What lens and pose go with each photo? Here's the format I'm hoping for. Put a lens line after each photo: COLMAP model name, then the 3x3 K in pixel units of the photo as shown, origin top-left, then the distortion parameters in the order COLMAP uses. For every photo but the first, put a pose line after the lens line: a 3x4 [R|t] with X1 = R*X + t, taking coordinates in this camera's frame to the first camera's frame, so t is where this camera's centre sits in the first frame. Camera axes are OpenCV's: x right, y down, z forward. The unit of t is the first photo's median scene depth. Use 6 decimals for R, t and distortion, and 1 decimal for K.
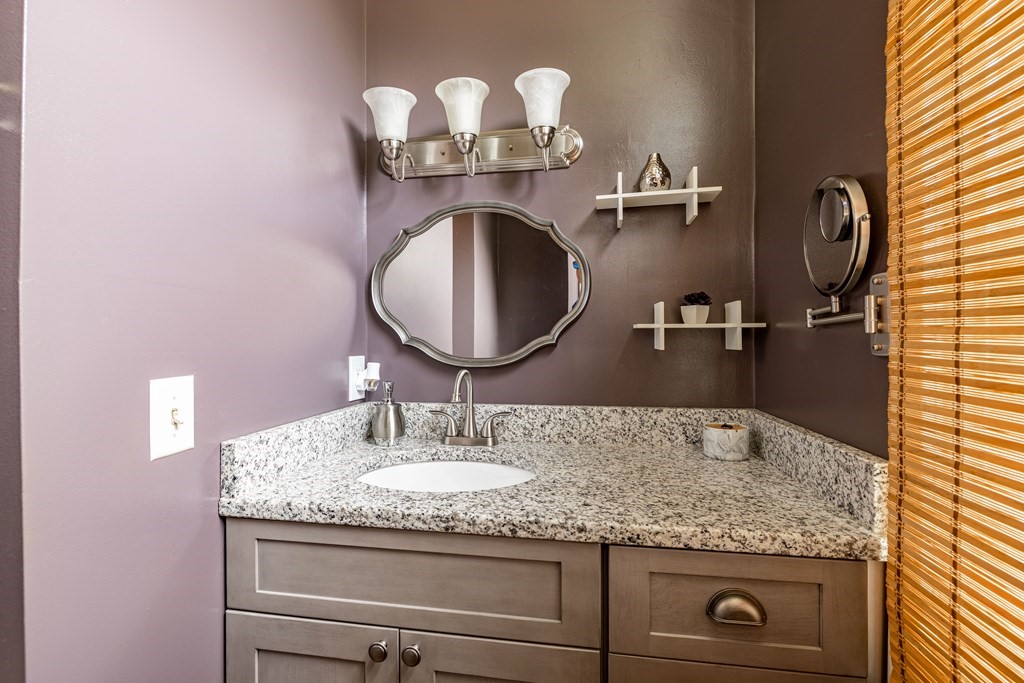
lens RADIAL K [[447.7, 0, 512.0], [0, 447.7, 341.5], [0, 0, 1]] dist [-0.011888, 0.000053]
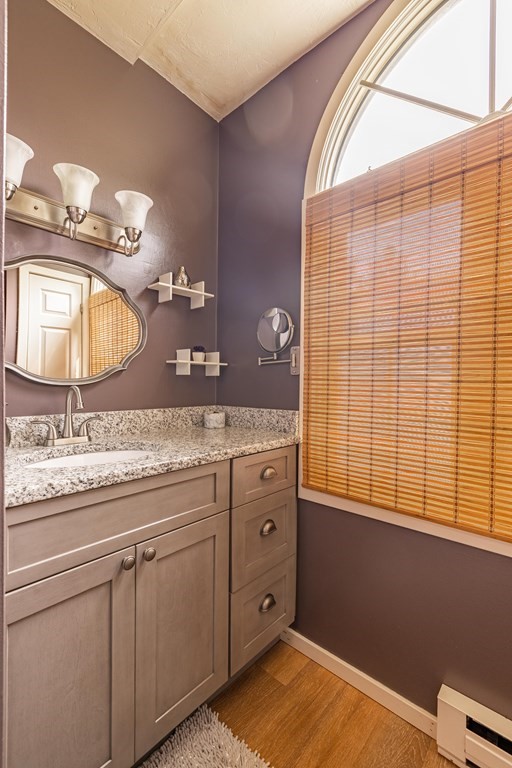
lens RADIAL K [[321.5, 0, 256.0], [0, 321.5, 384.0], [0, 0, 1]] dist [0.000805, -0.000034]
pose [[0.556231, 0.005033, 0.831013, -0.931203], [-0.008007, 0.999968, -0.000697, 0.083649], [-0.830989, -0.006267, 0.556253, 0.035841]]
